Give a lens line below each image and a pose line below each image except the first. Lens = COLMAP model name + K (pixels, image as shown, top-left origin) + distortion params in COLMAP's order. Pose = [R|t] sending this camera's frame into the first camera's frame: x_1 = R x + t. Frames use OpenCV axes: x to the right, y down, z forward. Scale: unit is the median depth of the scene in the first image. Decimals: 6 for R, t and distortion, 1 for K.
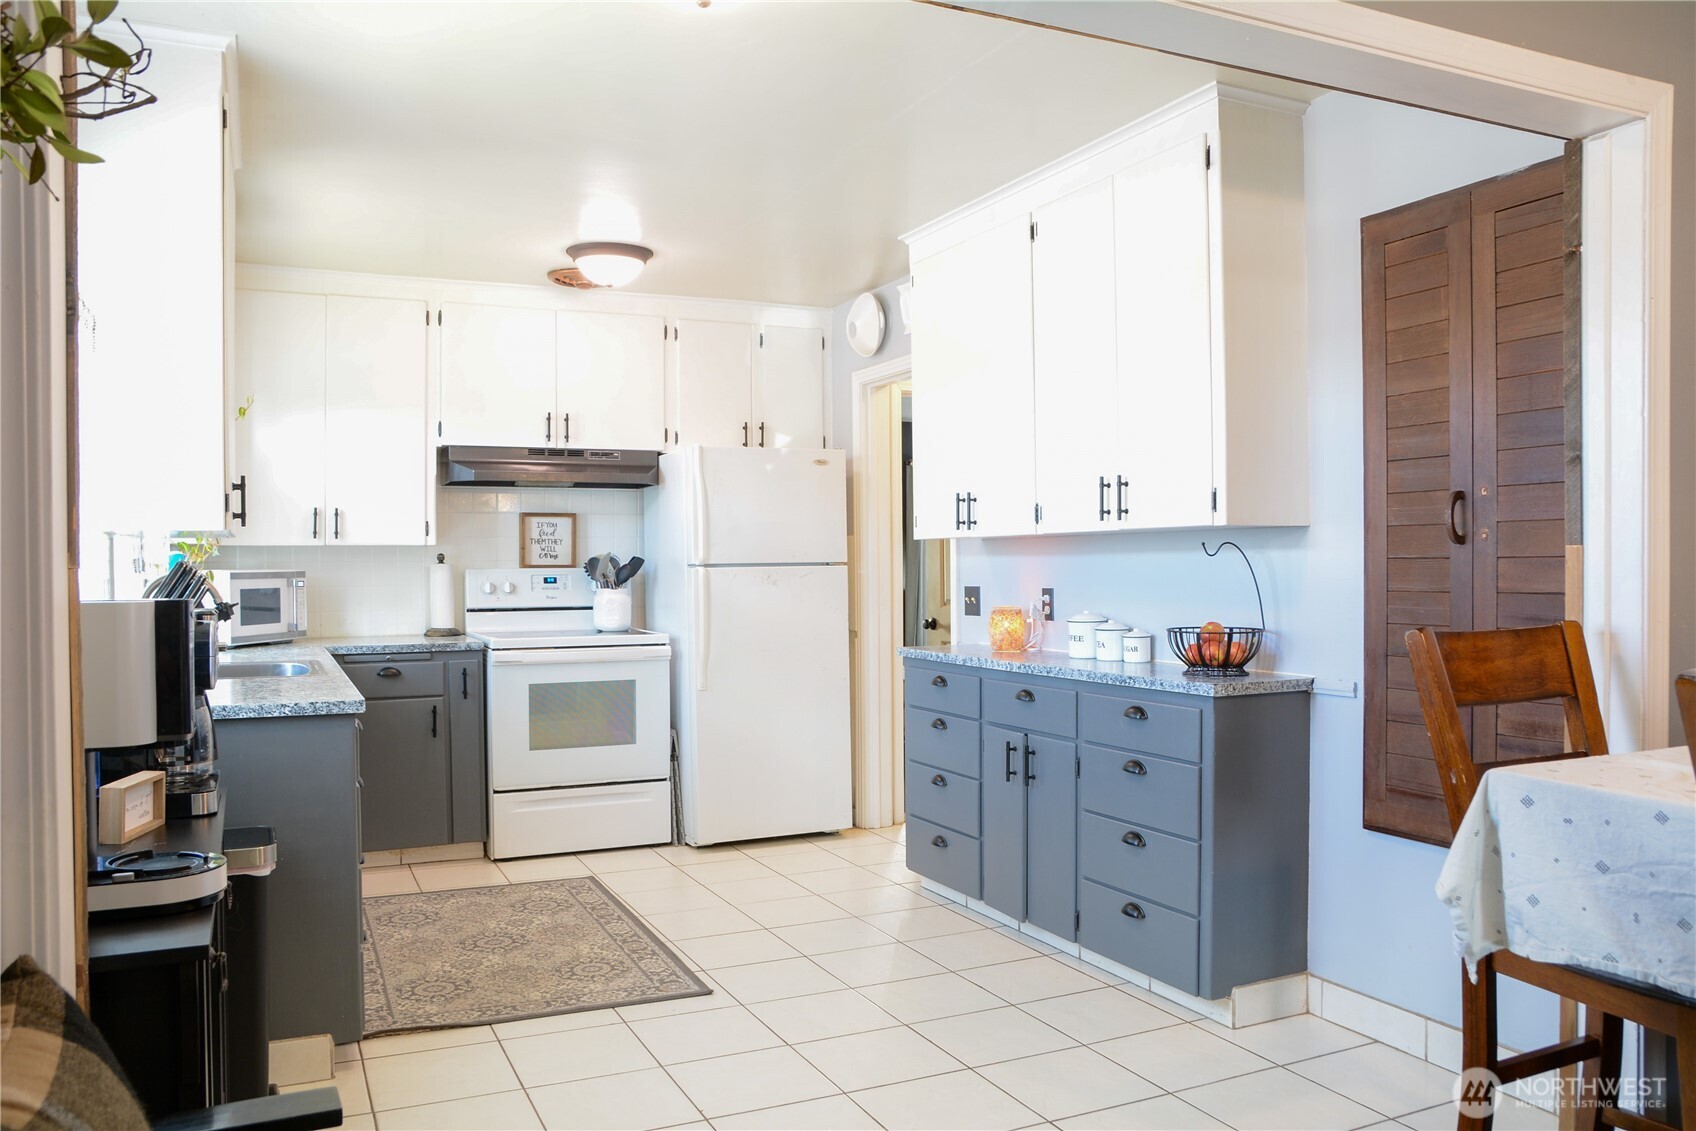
lens RADIAL K [[1271.0, 0, 841.6], [0, 1271.0, 580.7], [0, 0, 1]] dist [-0.127831, 0.118240]
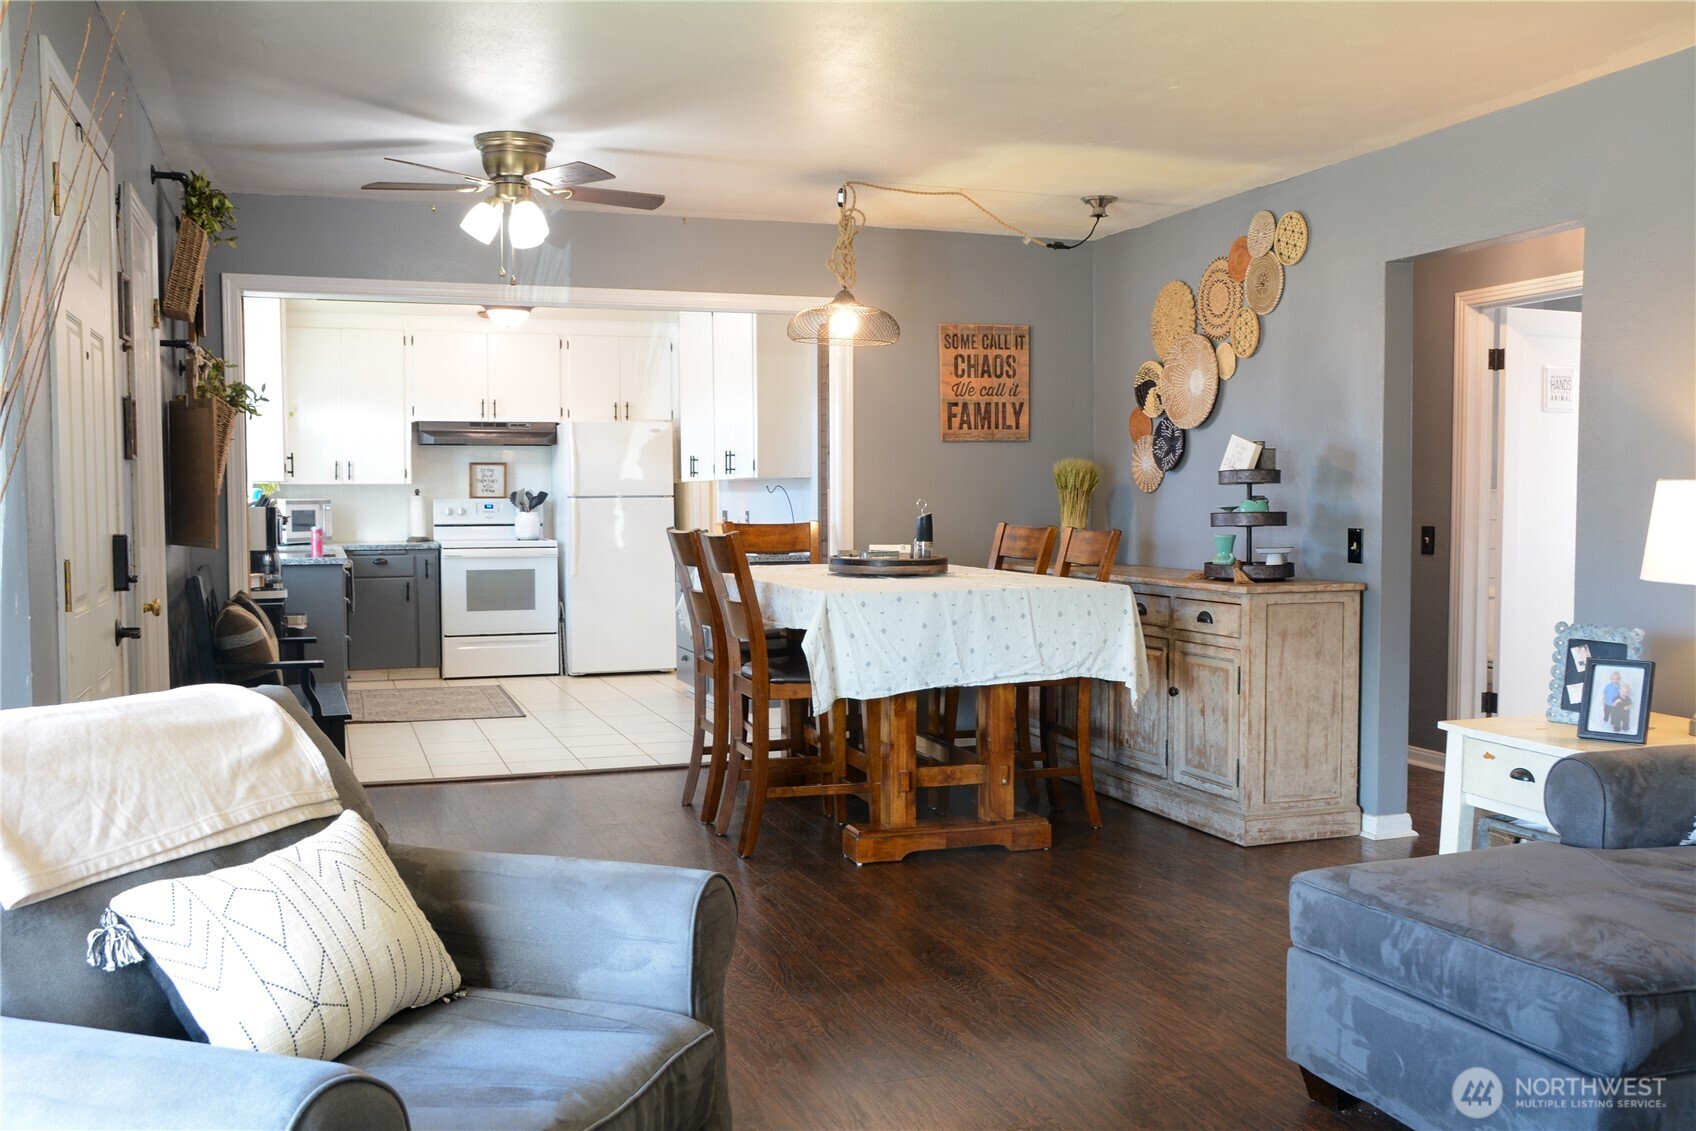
lens RADIAL K [[1515.4, 0, 845.9], [0, 1515.4, 585.1], [0, 0, 1]] dist [-0.062549, 0.001081]
pose [[0.995133, 0.009953, -0.098039, 0.423434], [-0.005522, 0.998956, 0.045358, 0.010586], [0.098388, -0.044596, 0.994148, -0.872059]]
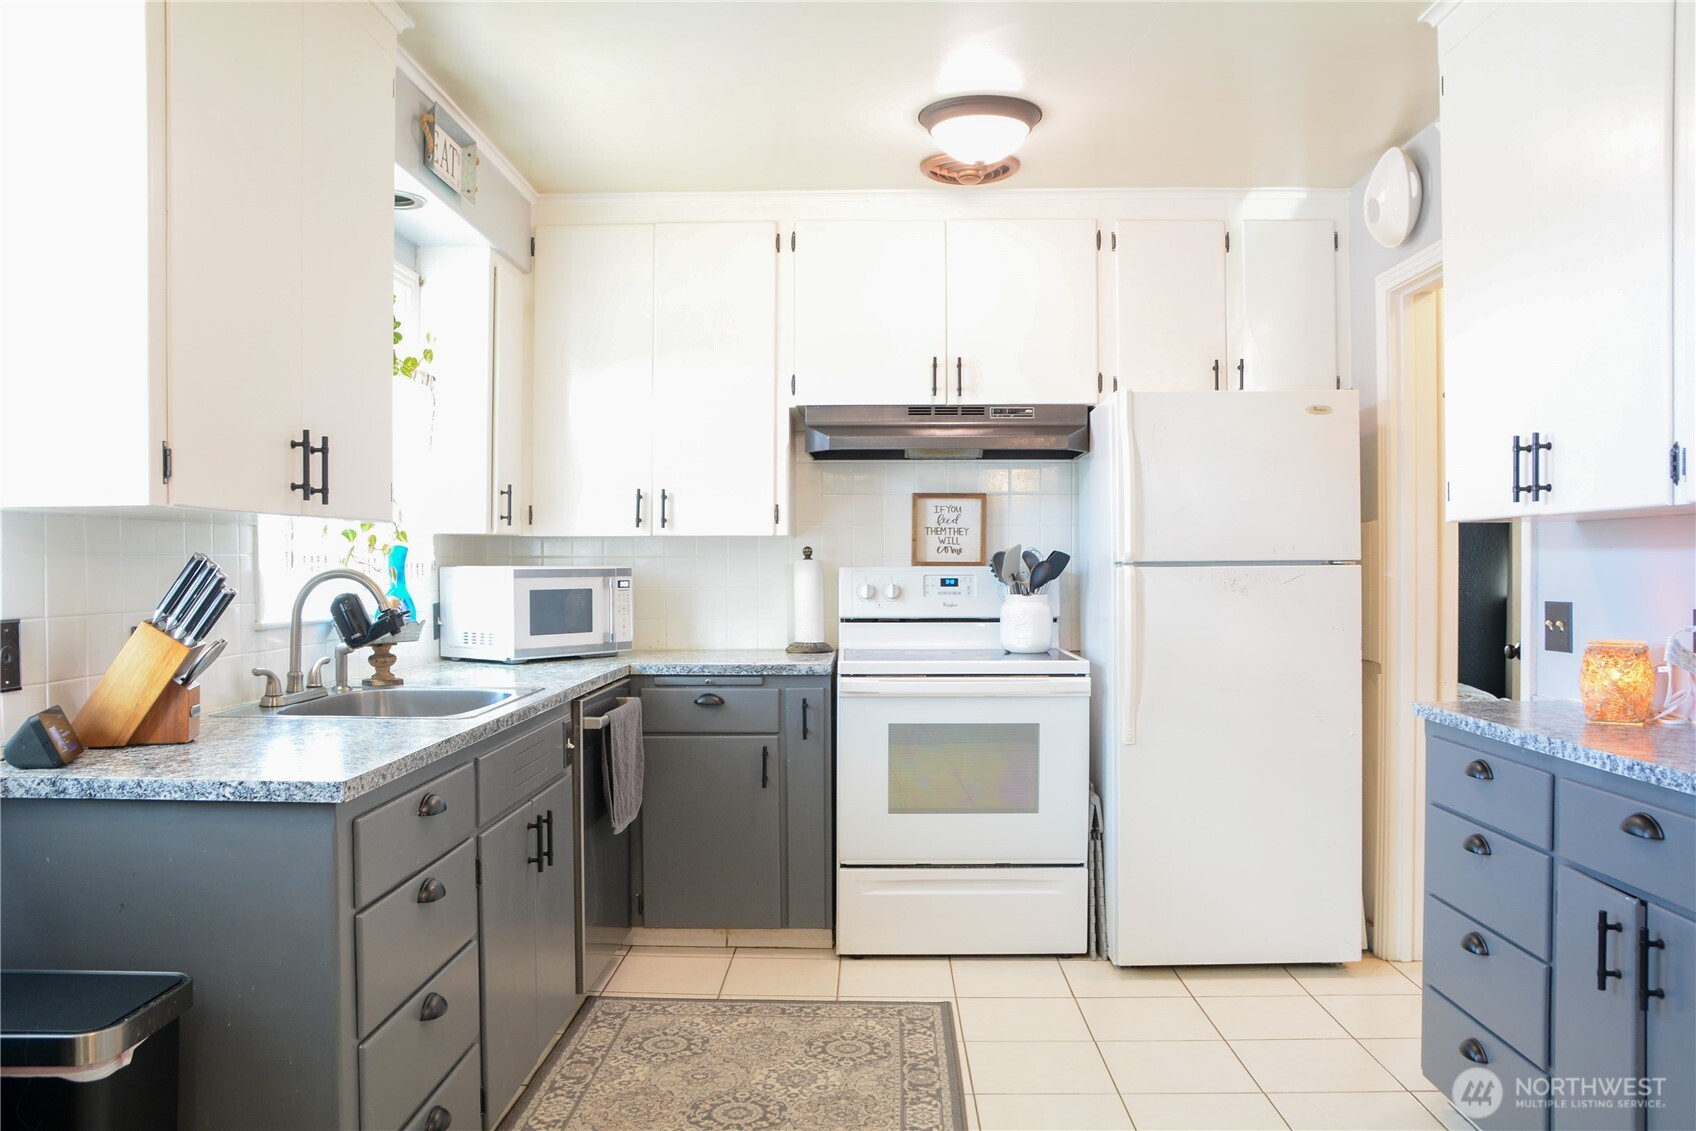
lens RADIAL K [[1284.0, 0, 843.6], [0, 1284.0, 581.4], [0, 0, 1]] dist [-0.125594, 0.119743]
pose [[0.894791, 0.010801, -0.446354, 0.060805], [-0.009833, 0.999942, 0.004484, -0.004047], [0.446376, 0.000377, 0.894845, 0.315809]]
